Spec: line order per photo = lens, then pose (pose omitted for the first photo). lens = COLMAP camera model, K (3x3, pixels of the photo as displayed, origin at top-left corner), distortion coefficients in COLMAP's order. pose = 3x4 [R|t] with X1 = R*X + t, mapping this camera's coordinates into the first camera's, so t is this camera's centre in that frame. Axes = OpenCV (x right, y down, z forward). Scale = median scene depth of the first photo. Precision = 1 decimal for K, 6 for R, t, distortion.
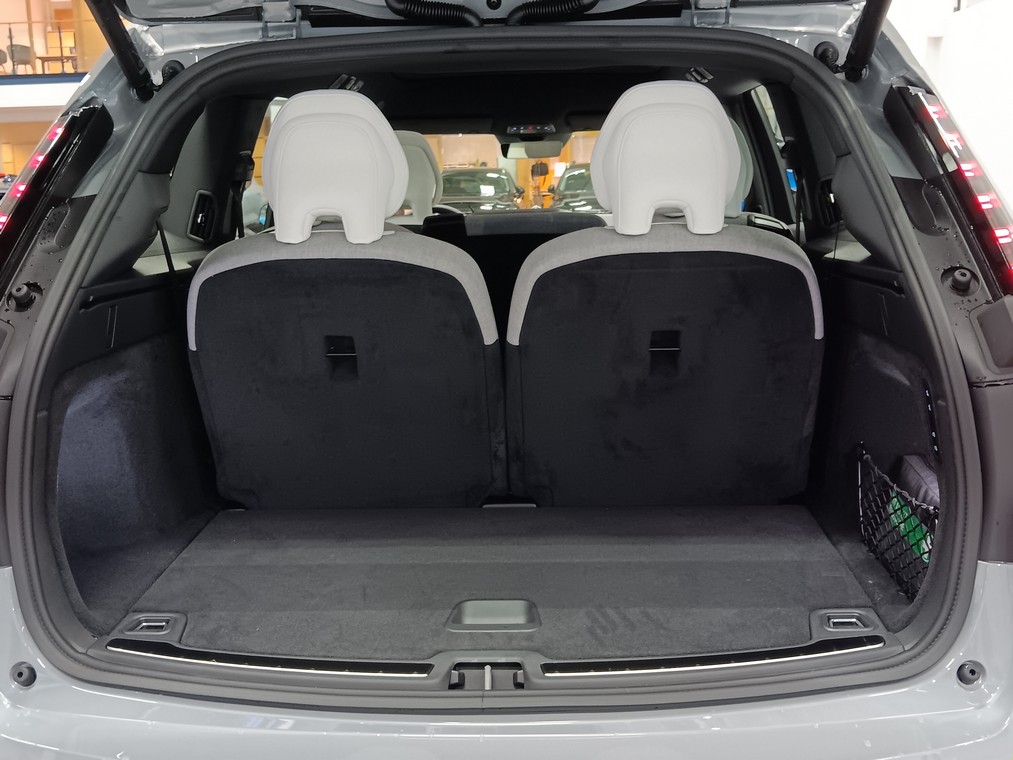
lens RADIAL K [[1160.5, 0, 506.5], [0, 1160.5, 380.0], [0, 0, 1]] dist [0.151695, -0.394323]
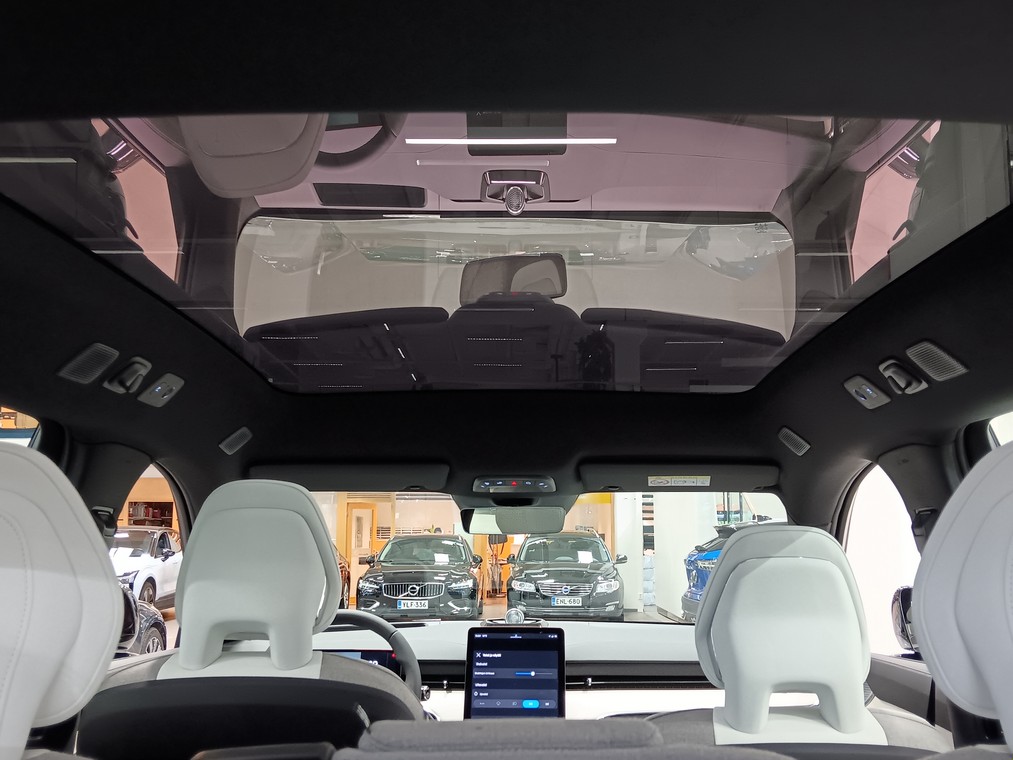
lens RADIAL K [[1160.5, 0, 506.5], [0, 1160.5, 380.0], [0, 0, 1]] dist [0.151695, -0.394323]
pose [[0.998950, 0.030847, 0.033874, -0.009872], [-0.019000, 0.951729, -0.306352, -0.211790], [-0.041689, 0.305386, 0.951316, 1.048868]]
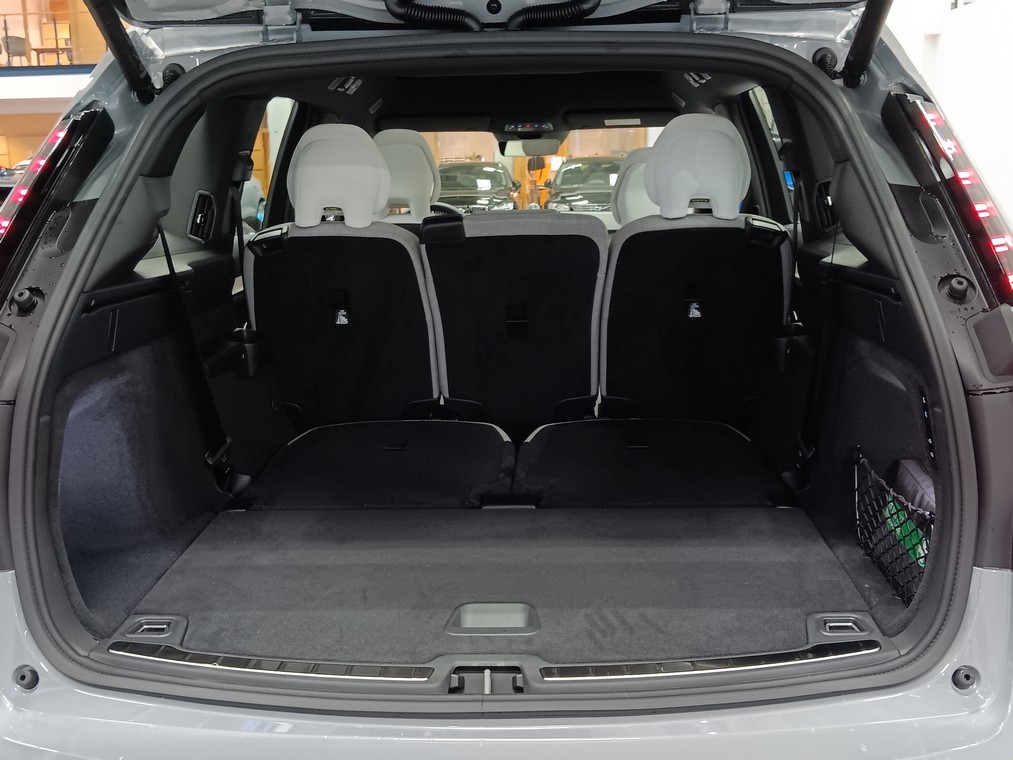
lens RADIAL K [[1160.5, 0, 506.5], [0, 1160.5, 380.0], [0, 0, 1]] dist [0.151695, -0.394323]
pose [[0.999991, 0.002094, 0.003600, -0.003149], [-0.002115, 0.999981, 0.005755, -0.009314], [-0.003588, -0.005763, 0.999977, -0.005736]]
